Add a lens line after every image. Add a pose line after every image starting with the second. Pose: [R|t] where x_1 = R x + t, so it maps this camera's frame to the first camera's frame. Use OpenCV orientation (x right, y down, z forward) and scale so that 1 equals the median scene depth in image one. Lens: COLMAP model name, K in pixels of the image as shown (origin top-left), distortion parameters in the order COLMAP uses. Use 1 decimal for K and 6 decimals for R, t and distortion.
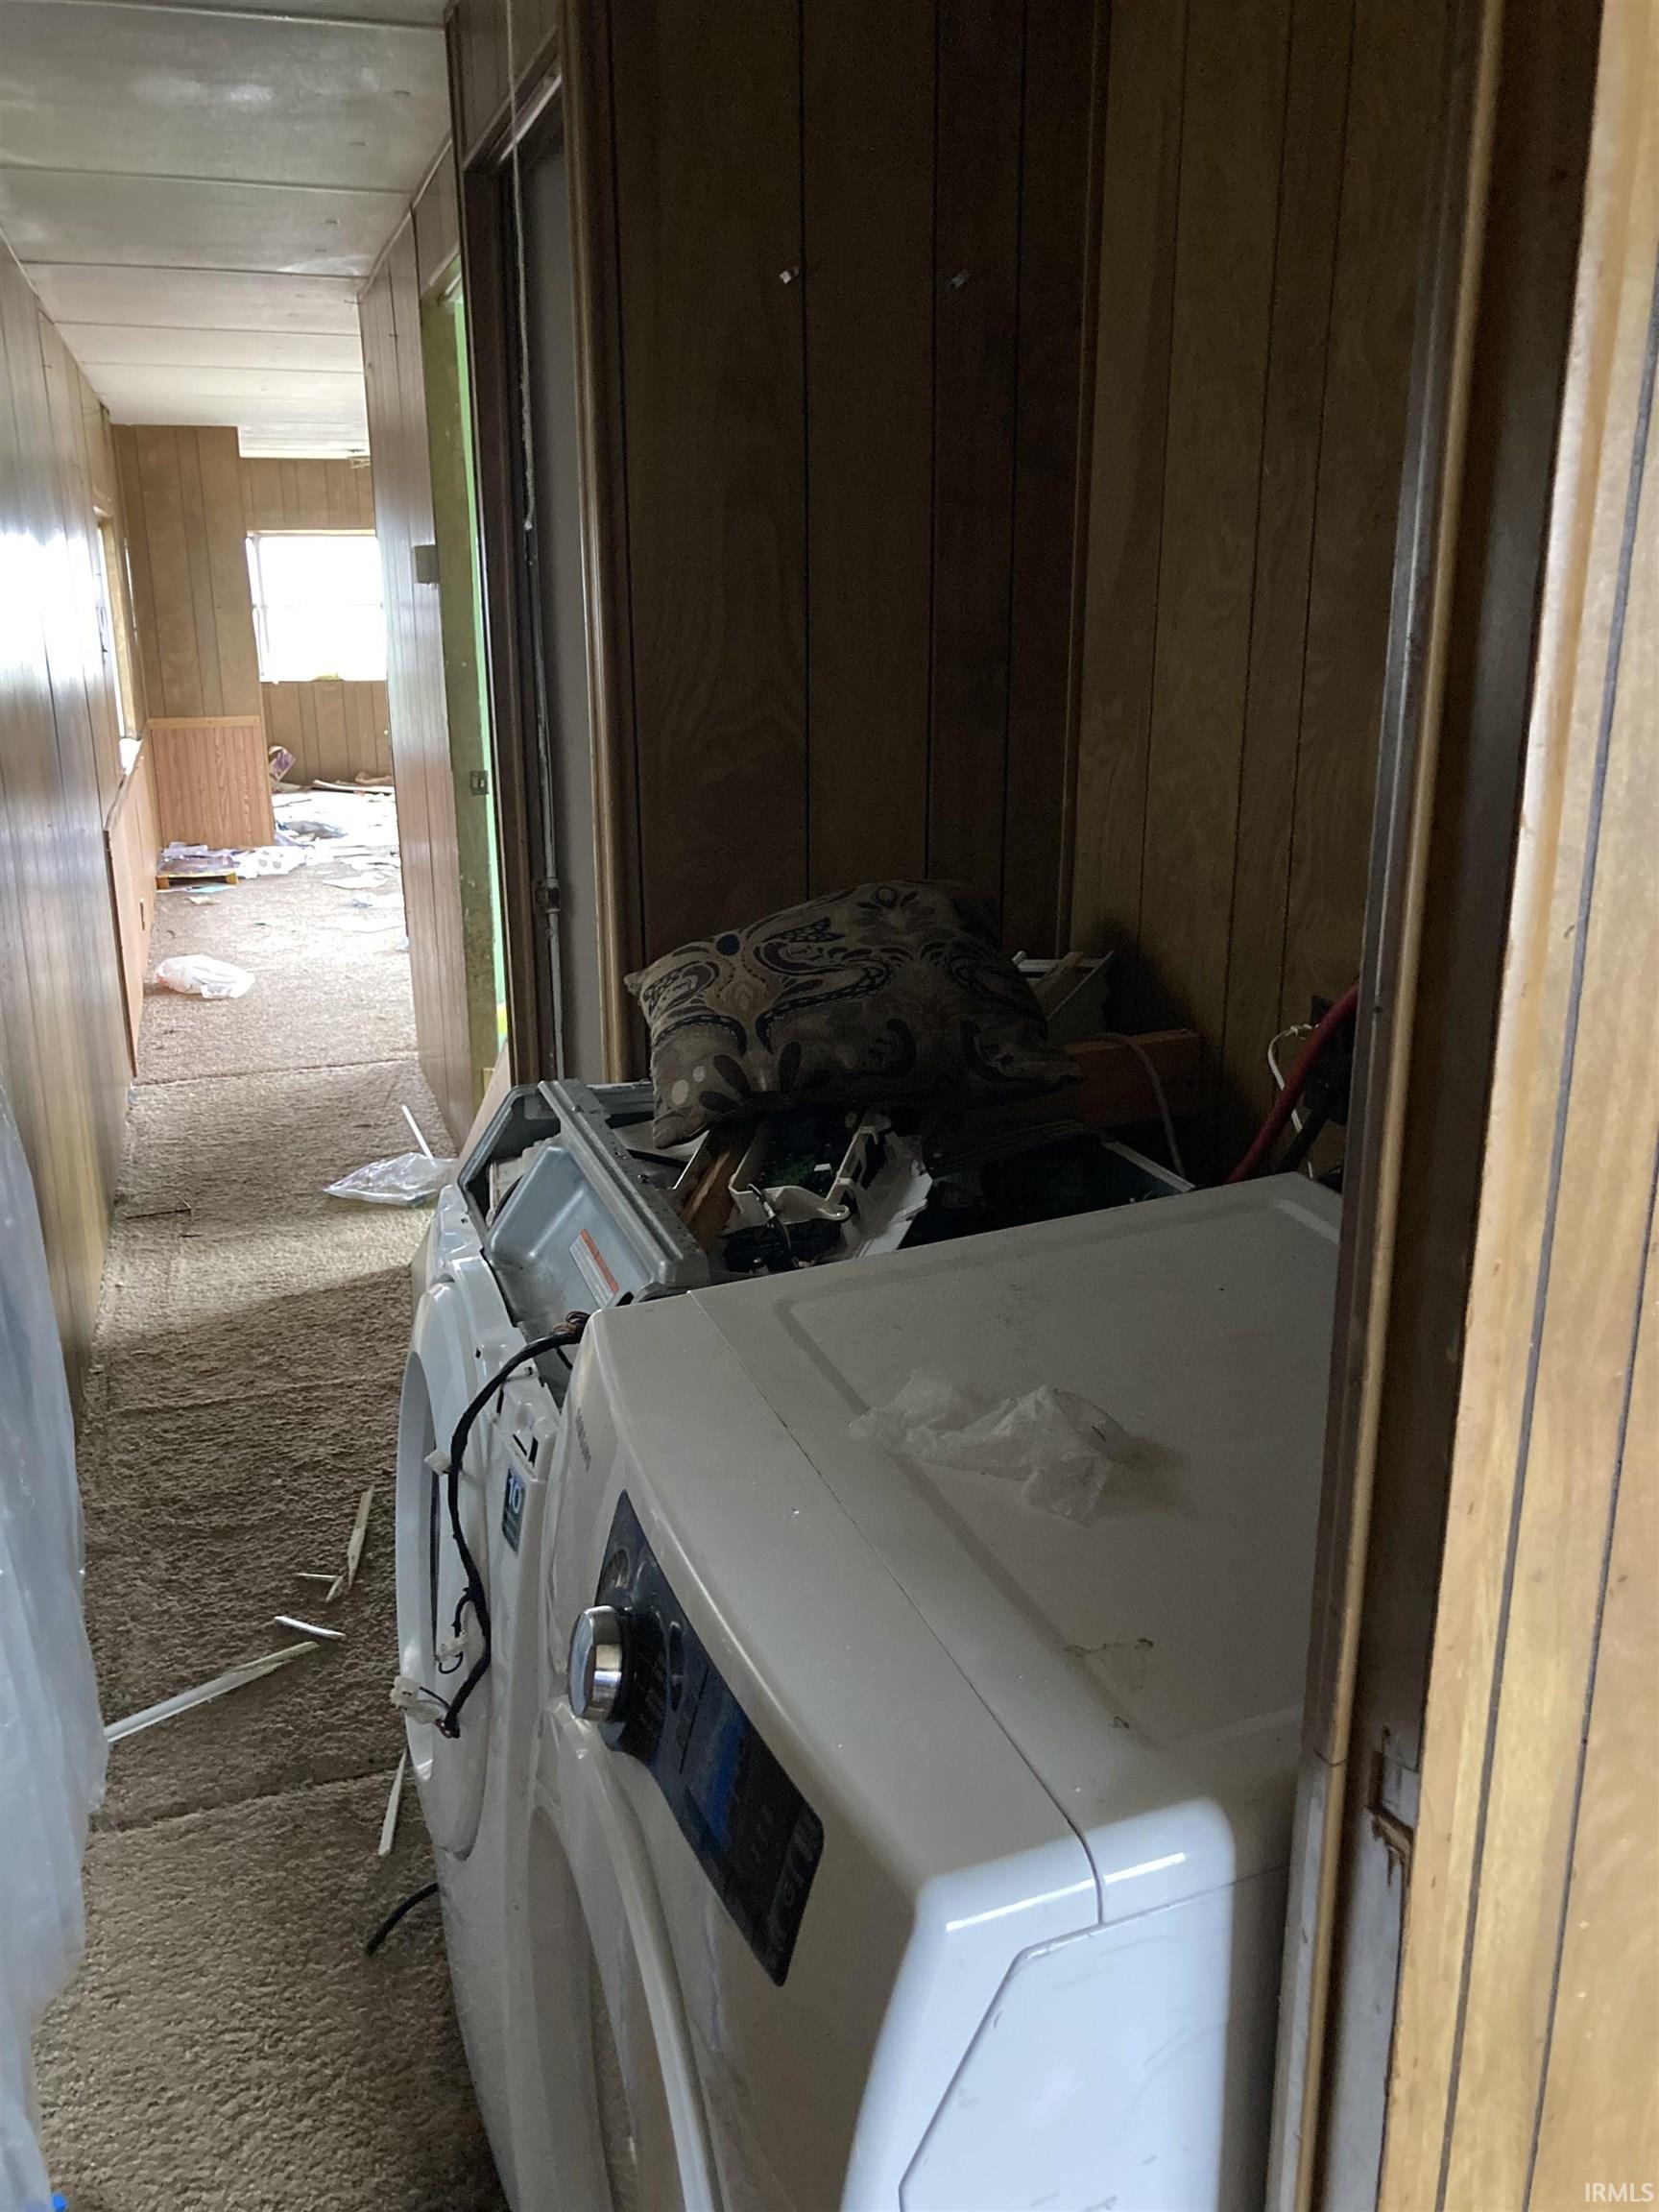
lens RADIAL K [[1806.8, 0, 834.4], [0, 1806.8, 1106.2], [0, 0, 1]] dist [0.029715, -0.019782]
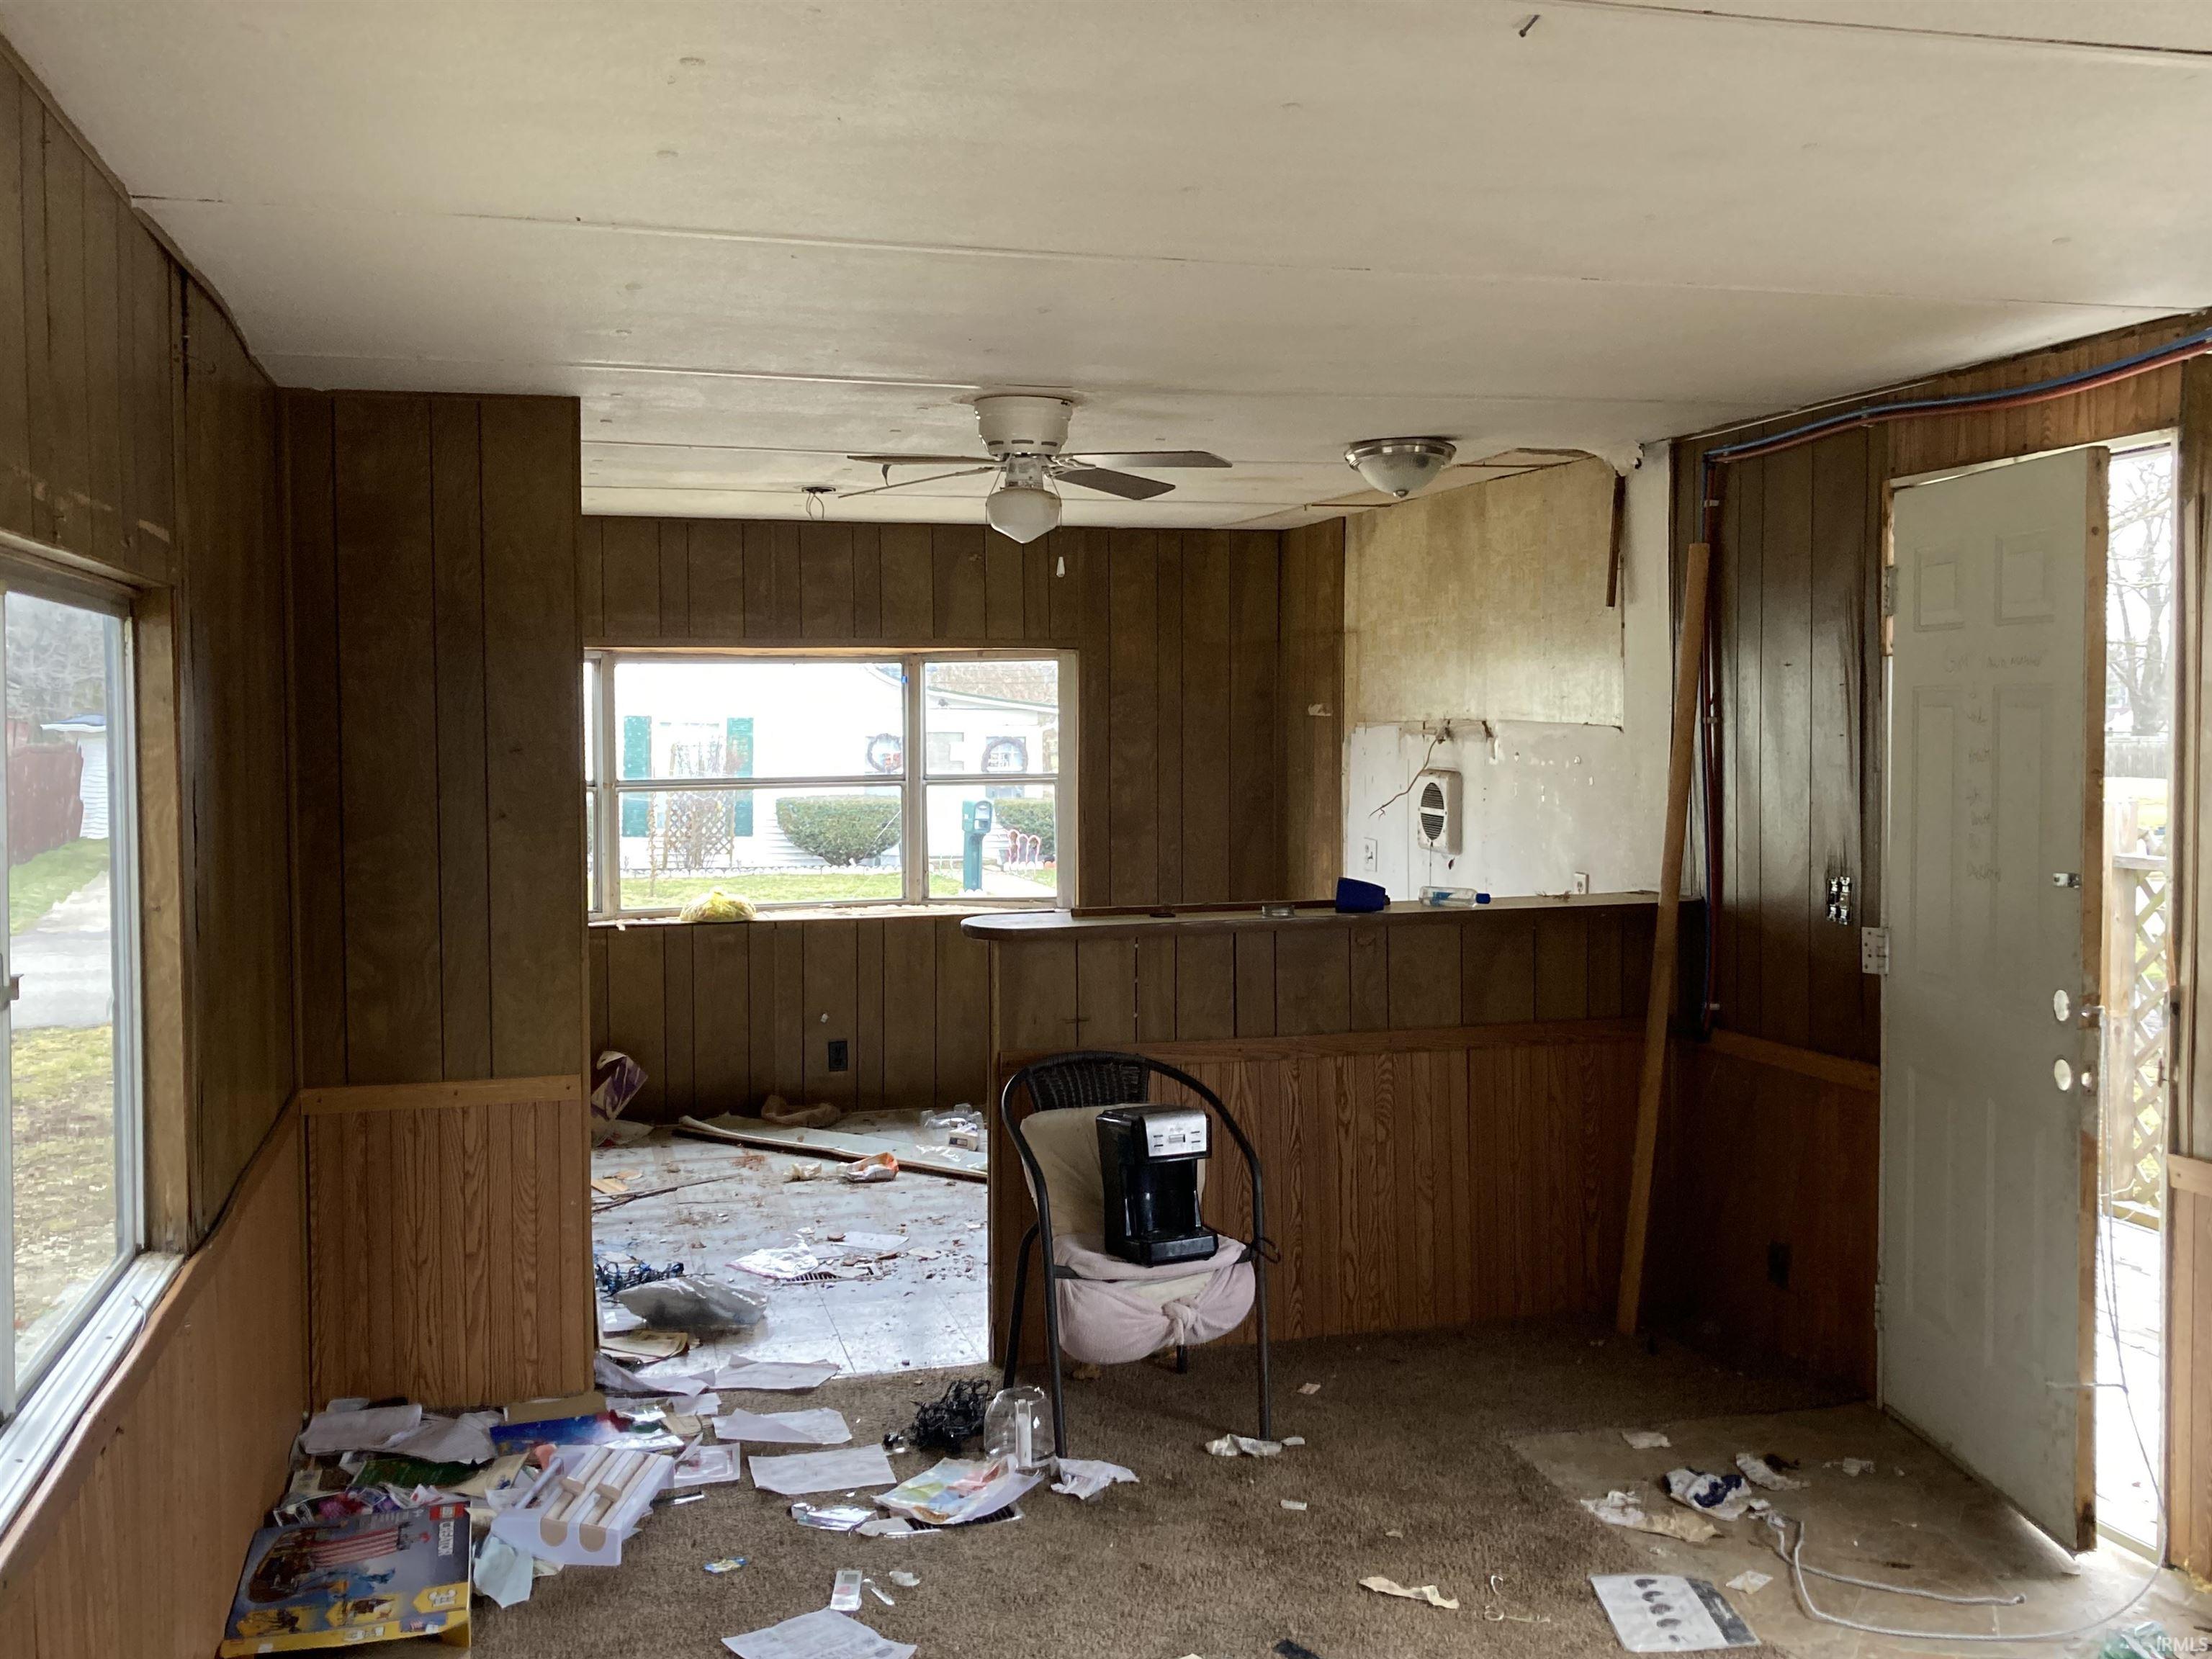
lens RADIAL K [[2097.6, 0, 1103.1], [0, 2097.6, 824.0], [0, 0, 1]] dist [0.009487, 0.000000]
pose [[0.998007, 0.005621, -0.062849, -0.172443], [-0.019753, 0.973795, -0.226569, -0.166299], [0.059929, 0.227359, 0.971965, 0.542897]]
